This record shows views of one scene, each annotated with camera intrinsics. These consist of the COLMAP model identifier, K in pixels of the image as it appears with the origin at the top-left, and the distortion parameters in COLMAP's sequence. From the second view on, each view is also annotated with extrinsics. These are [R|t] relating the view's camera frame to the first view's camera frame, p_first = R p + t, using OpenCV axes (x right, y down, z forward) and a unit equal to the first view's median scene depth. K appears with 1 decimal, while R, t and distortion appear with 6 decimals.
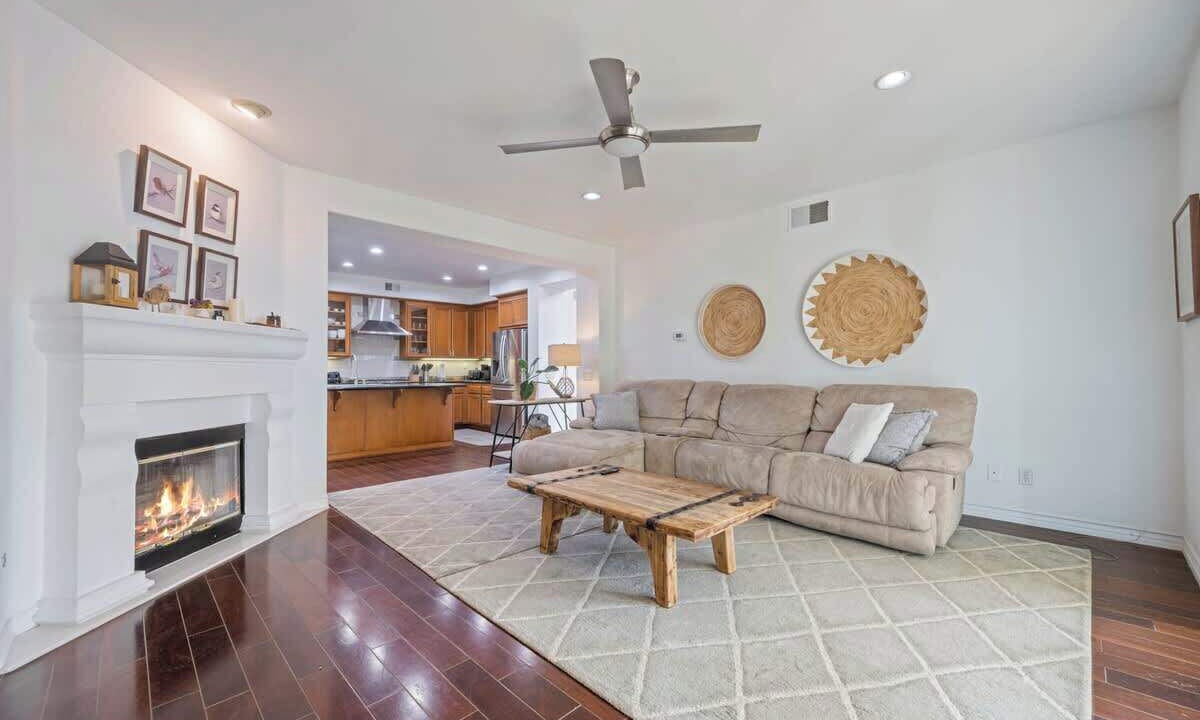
lens RADIAL K [[476.3, 0, 606.0], [0, 476.3, 369.4], [0, 0, 1]] dist [-0.002164, -0.000176]
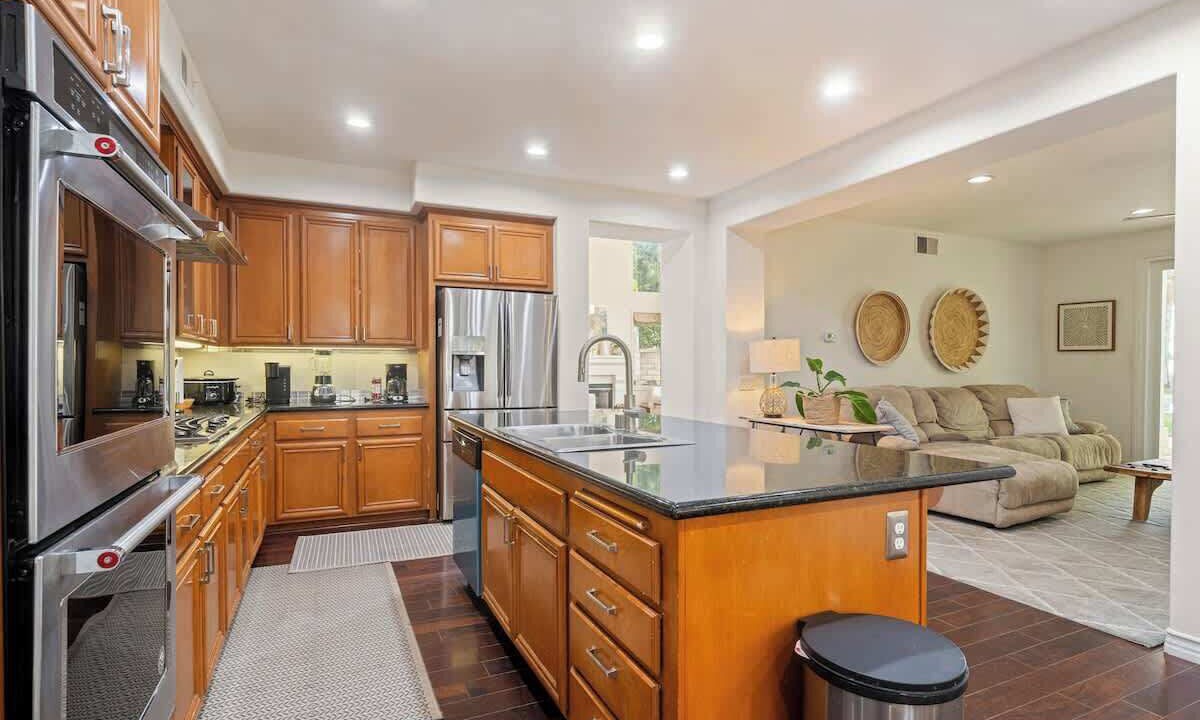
lens RADIAL K [[596.4, 0, 602.7], [0, 596.4, 363.4], [0, 0, 1]] dist [-0.001410, 0.000057]
pose [[0.346635, 0.007049, 0.937974, -0.718929], [-0.003311, 0.999975, -0.006291, -0.008058], [-0.937994, -0.000925, 0.346650, 0.701227]]
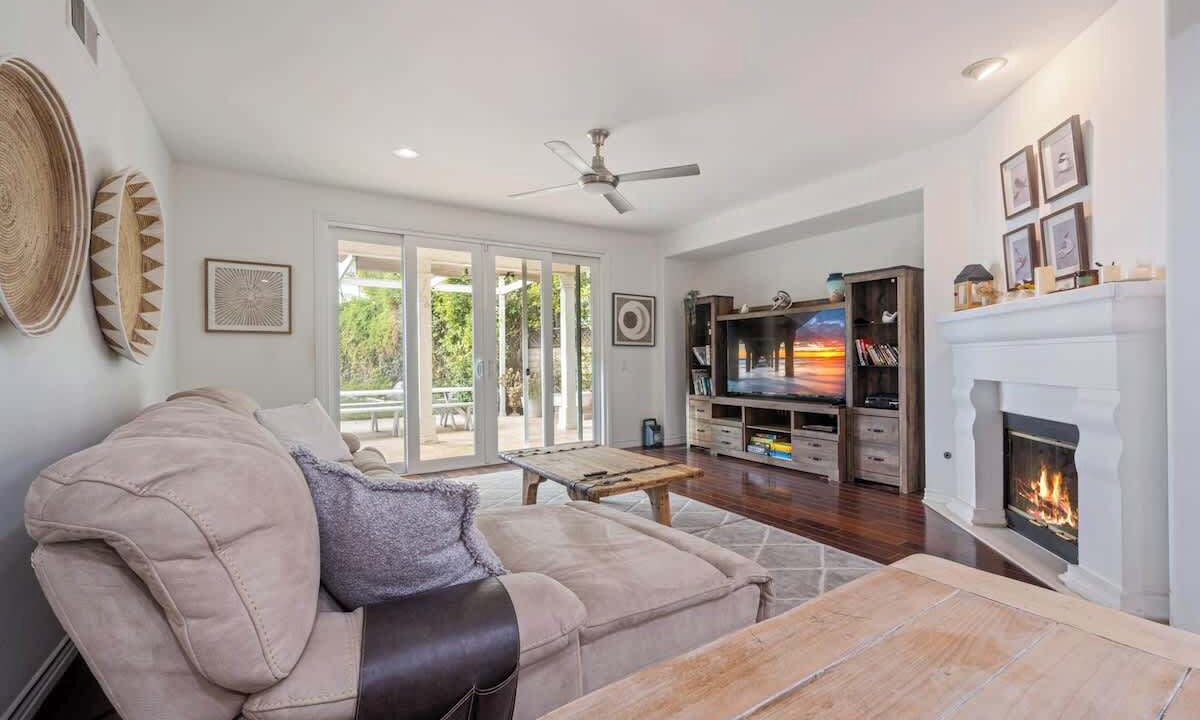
lens RADIAL K [[502.2, 0, 592.7], [0, 502.2, 365.8], [0, 0, 1]] dist [-0.001369, -0.000217]
pose [[-0.975063, 0.013517, 0.221517, -0.079089], [0.016148, 0.999819, 0.010068, 0.000377], [-0.221341, 0.013394, -0.975104, 0.764150]]
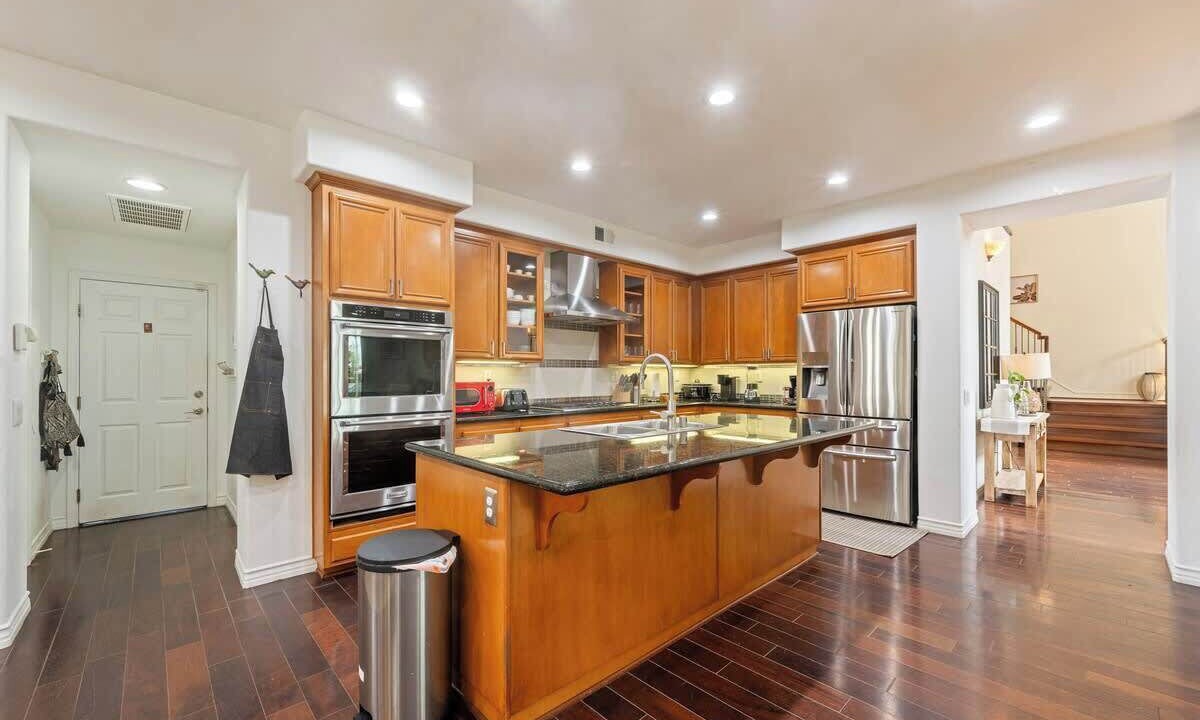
lens RADIAL K [[476.3, 0, 606.3], [0, 476.3, 365.5], [0, 0, 1]] dist [-0.002164, -0.000176]
pose [[0.999655, 0.002436, -0.026148, -0.455750], [-0.002917, 0.999827, -0.018385, -0.011589], [0.026098, 0.018455, 0.999489, 0.476850]]
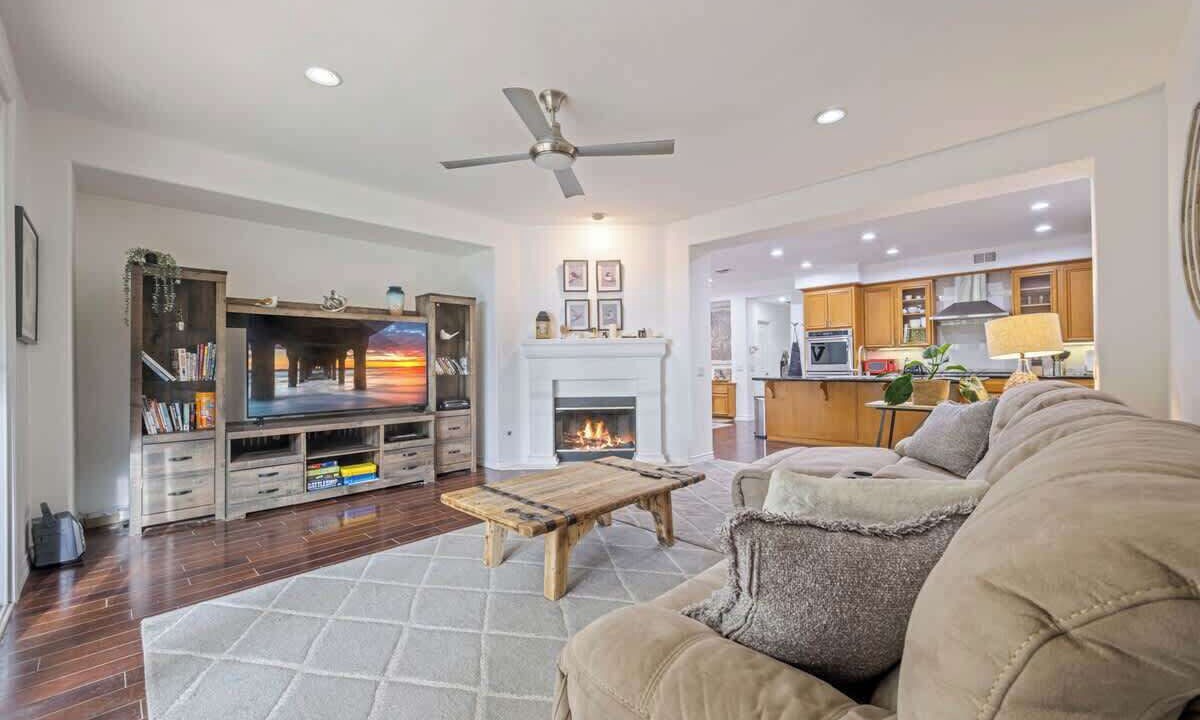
lens RADIAL K [[476.3, 0, 596.7], [0, 476.3, 358.6], [0, 0, 1]] dist [-0.002164, -0.000176]
pose [[0.017930, -0.008829, -0.999800, 0.366902], [0.011075, 0.999901, -0.008631, -0.002574], [0.999778, -0.010918, 0.018026, 0.345126]]
